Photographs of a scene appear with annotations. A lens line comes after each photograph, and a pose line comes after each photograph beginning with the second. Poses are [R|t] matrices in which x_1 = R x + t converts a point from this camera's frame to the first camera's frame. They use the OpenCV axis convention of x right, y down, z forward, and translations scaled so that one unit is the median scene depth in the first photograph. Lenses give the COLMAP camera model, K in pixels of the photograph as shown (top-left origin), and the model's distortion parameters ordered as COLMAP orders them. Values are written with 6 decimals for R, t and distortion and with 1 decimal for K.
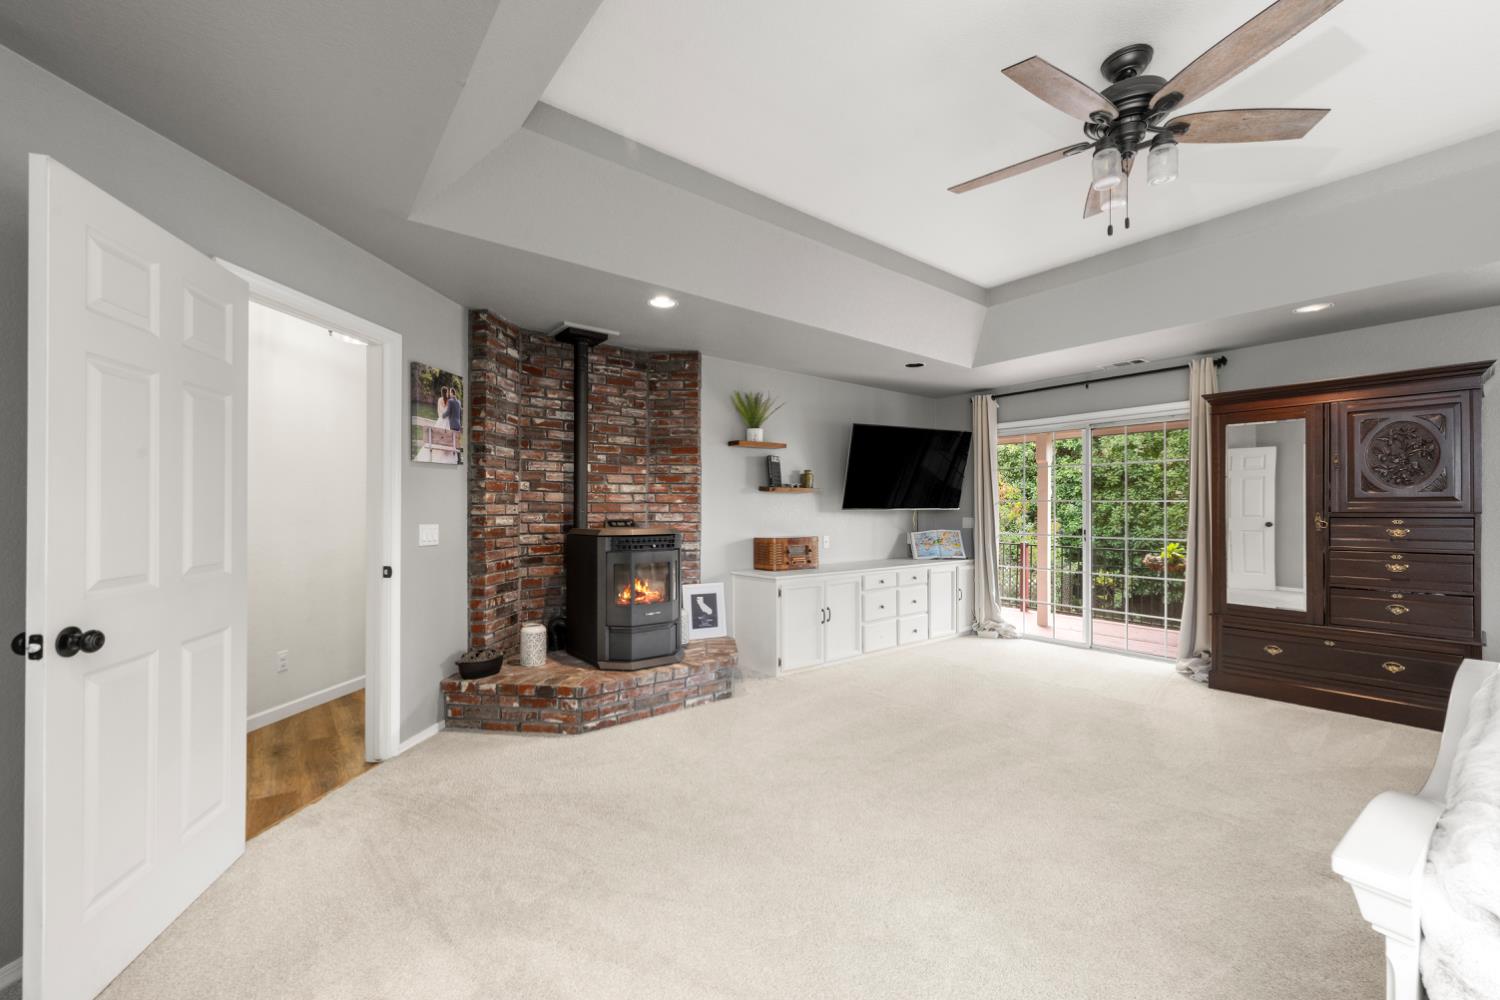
lens RADIAL K [[608.9, 0, 758.5], [0, 608.9, 511.9], [0, 0, 1]] dist [0.000905, 0.000547]
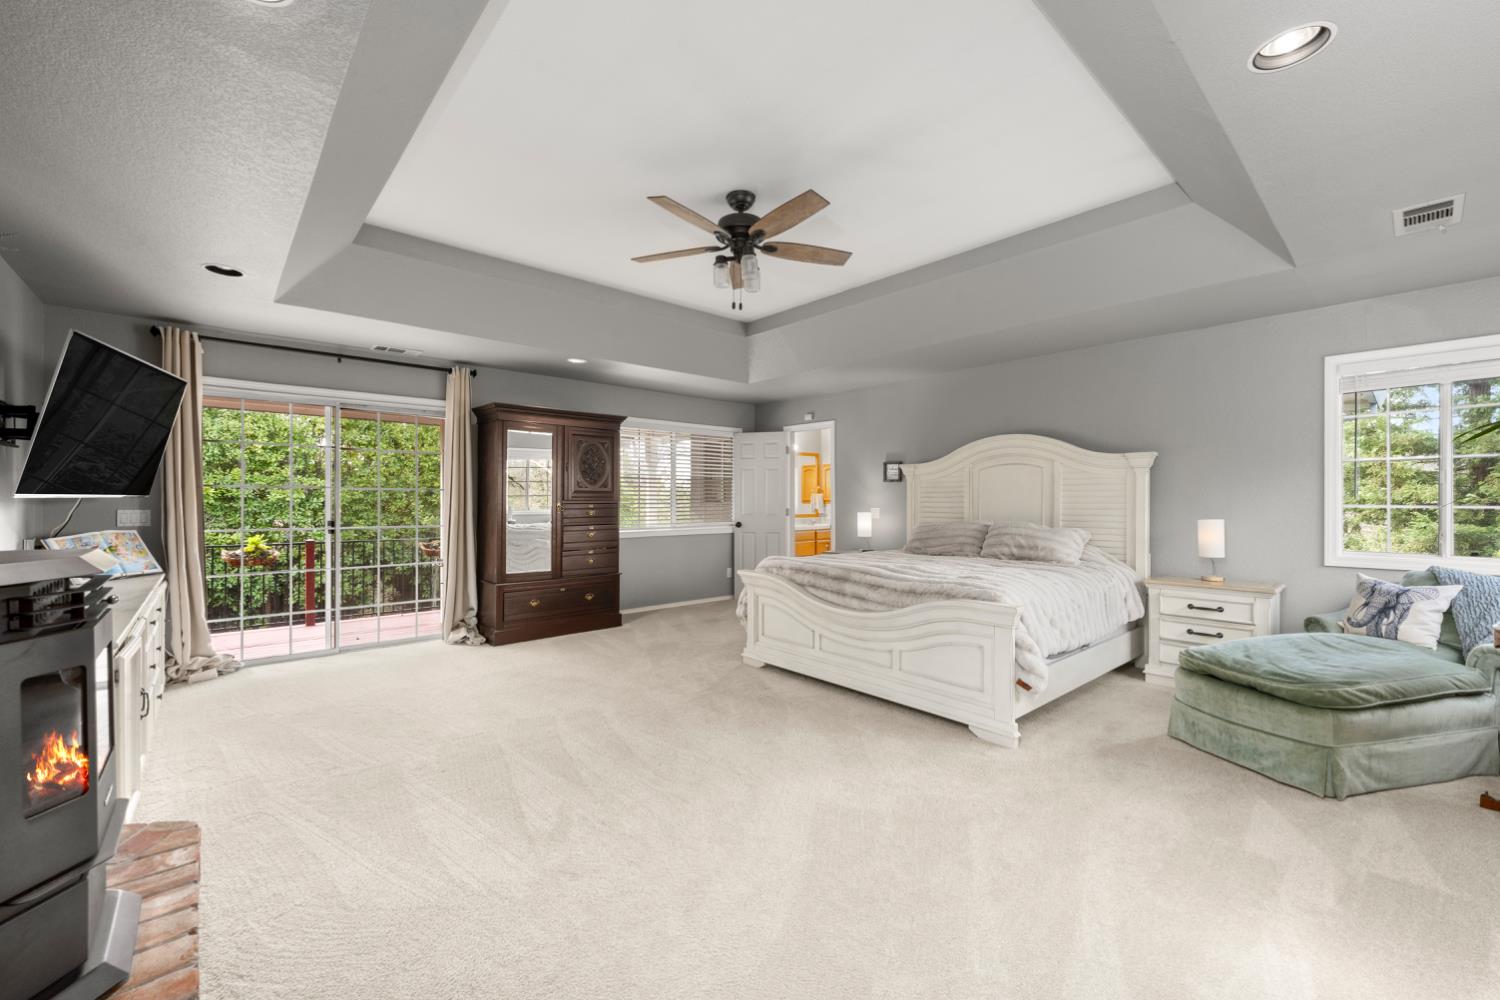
lens RADIAL K [[598.3, 0, 750.0], [0, 598.3, 500.0], [0, 0, 1]] dist [-0.002065, -0.000063]
pose [[-0.047814, -0.001102, 0.998856, -0.363336], [0.001275, 0.999999, 0.001164, -0.000878], [-0.998855, 0.001329, -0.047813, 0.442363]]
